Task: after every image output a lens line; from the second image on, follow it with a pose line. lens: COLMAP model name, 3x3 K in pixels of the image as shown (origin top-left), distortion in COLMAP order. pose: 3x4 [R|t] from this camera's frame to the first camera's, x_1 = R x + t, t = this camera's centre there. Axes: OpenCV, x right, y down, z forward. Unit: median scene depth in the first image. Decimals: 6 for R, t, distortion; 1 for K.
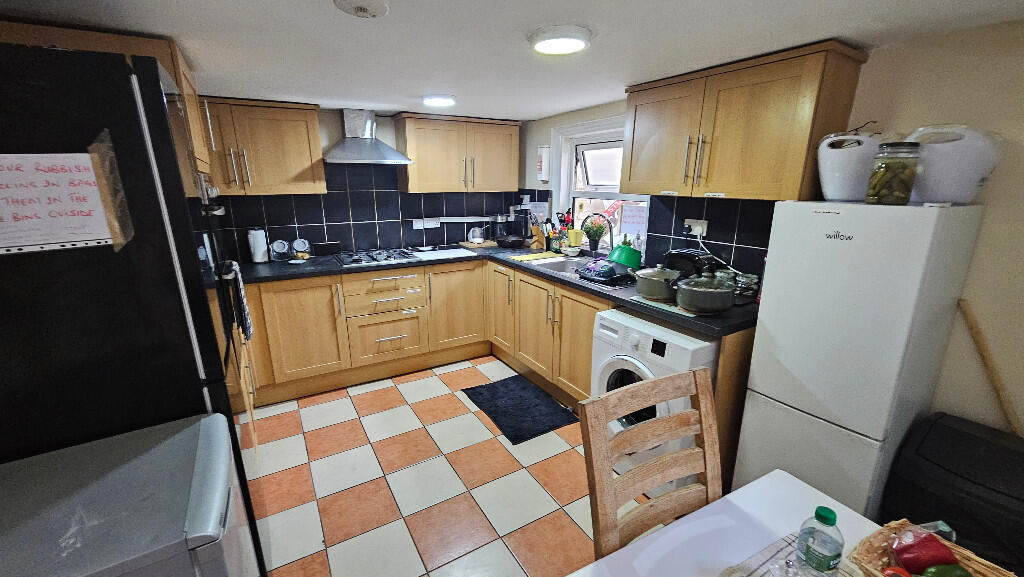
lens RADIAL K [[406.2, 0, 512.0], [0, 406.2, 288.5], [0, 0, 1]] dist [-0.000299, 0.000125]
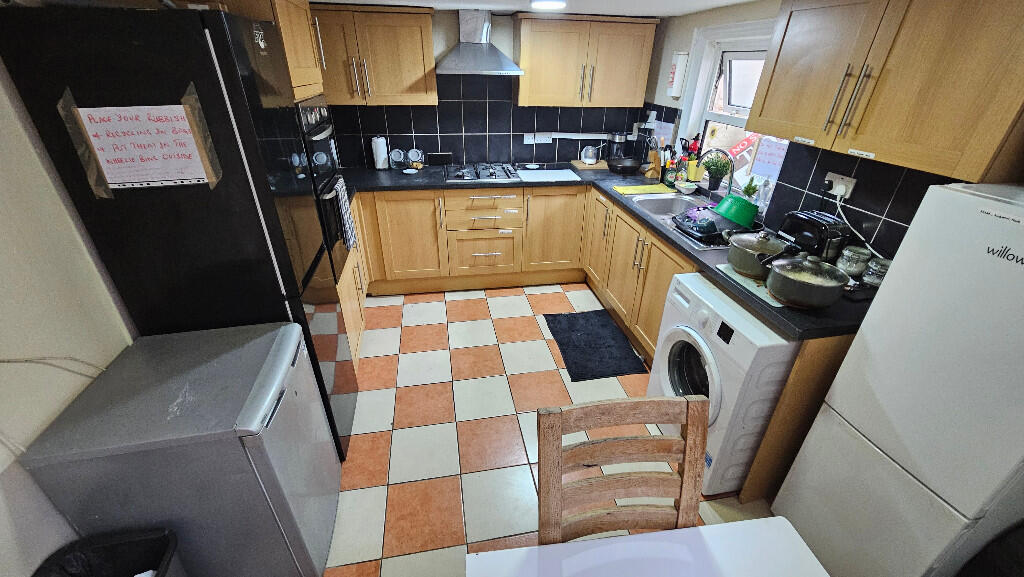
lens RADIAL K [[406.2, 0, 512.0], [0, 406.2, 288.5], [0, 0, 1]] dist [-0.000299, 0.000125]
pose [[0.942958, 0.174898, -0.283268, 0.085973], [-0.105450, 0.963984, 0.244164, -0.061697], [0.315770, -0.200366, 0.927439, 0.030294]]
